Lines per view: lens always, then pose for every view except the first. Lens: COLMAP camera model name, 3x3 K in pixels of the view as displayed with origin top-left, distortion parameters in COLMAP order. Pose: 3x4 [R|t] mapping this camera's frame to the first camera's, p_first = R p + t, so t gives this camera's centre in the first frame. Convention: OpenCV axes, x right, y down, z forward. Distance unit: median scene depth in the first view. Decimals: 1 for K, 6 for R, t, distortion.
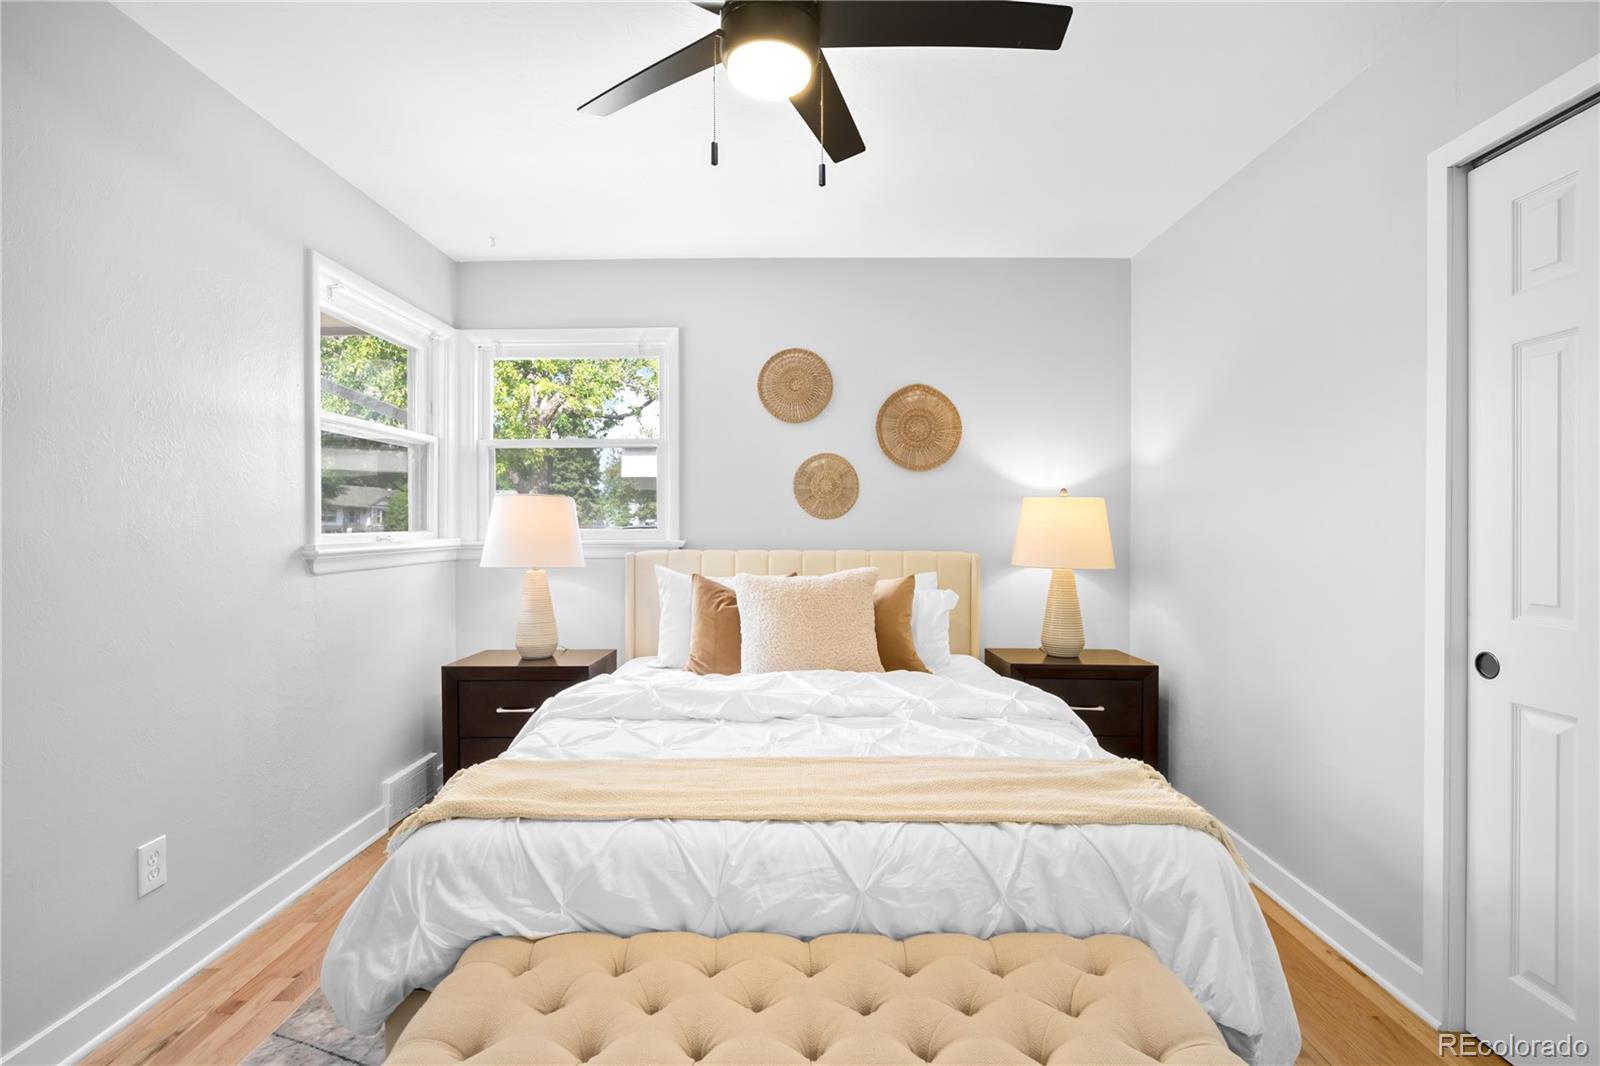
lens RADIAL K [[757.2, 0, 792.3], [0, 757.2, 529.2], [0, 0, 1]] dist [-0.000402, -0.000413]
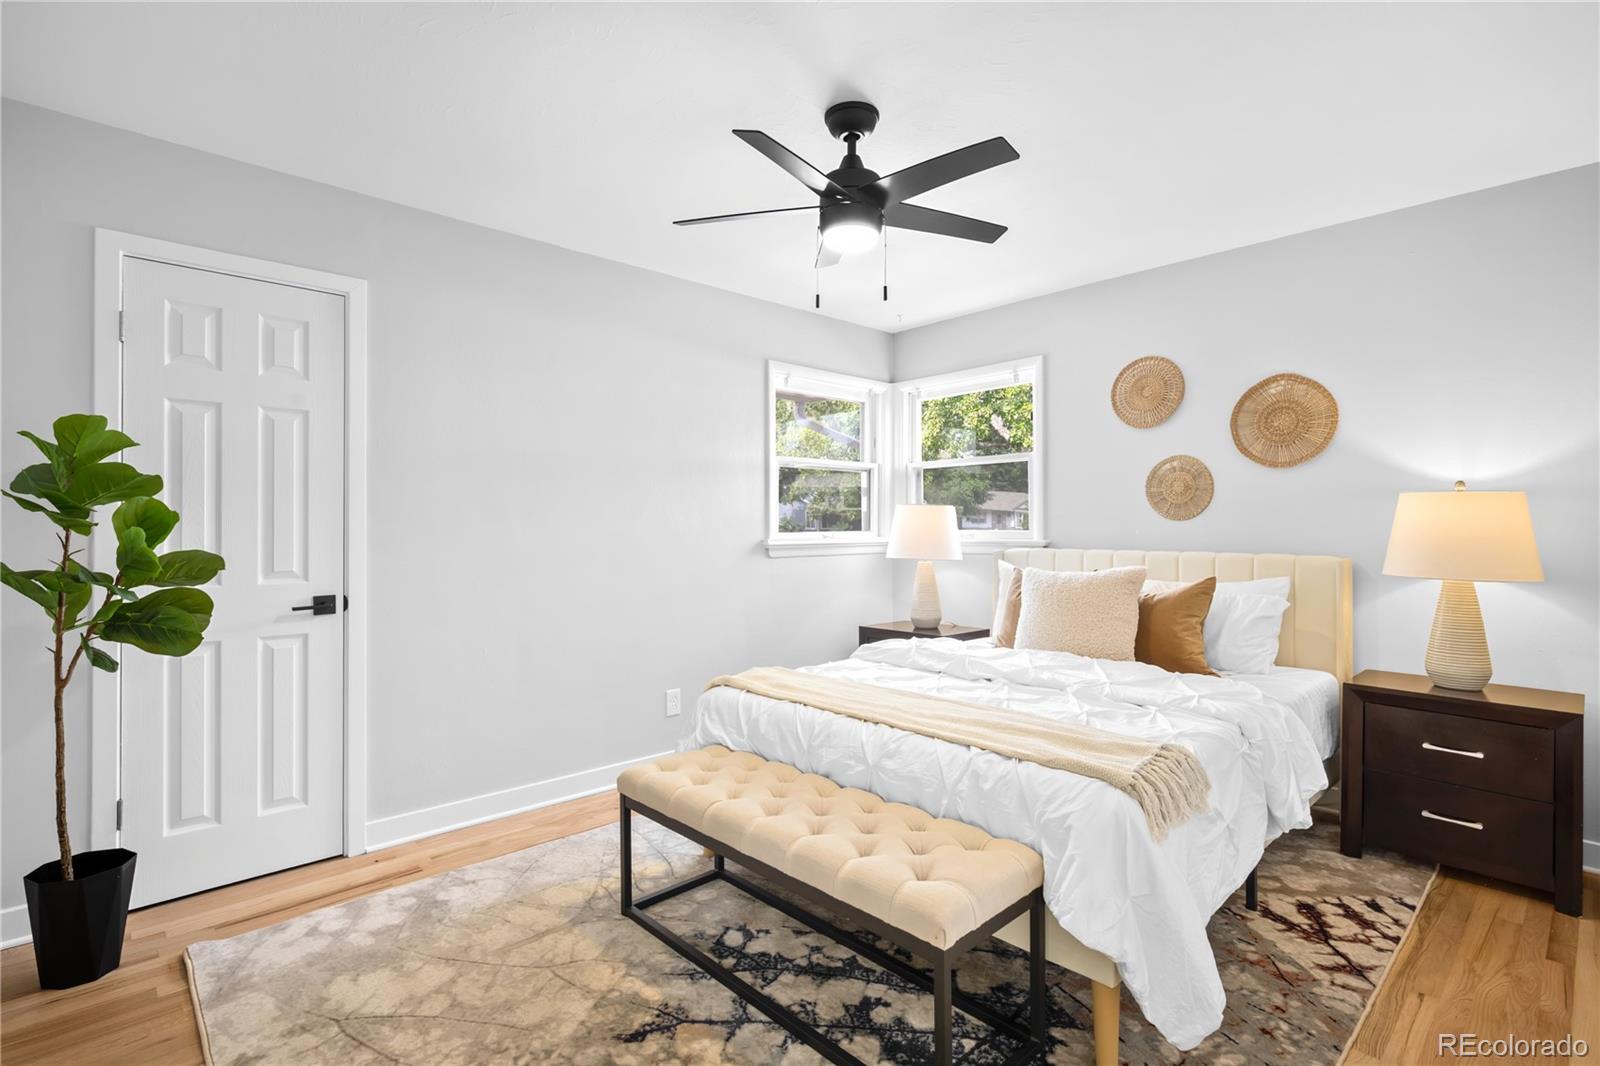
lens RADIAL K [[757.2, 0, 792.3], [0, 757.2, 529.2], [0, 0, 1]] dist [-0.000402, -0.000413]
pose [[0.690416, -0.000142, -0.723413, 0.436322], [-0.001163, 0.999998, -0.001307, -0.000012], [0.723412, 0.001743, 0.690415, -0.071681]]
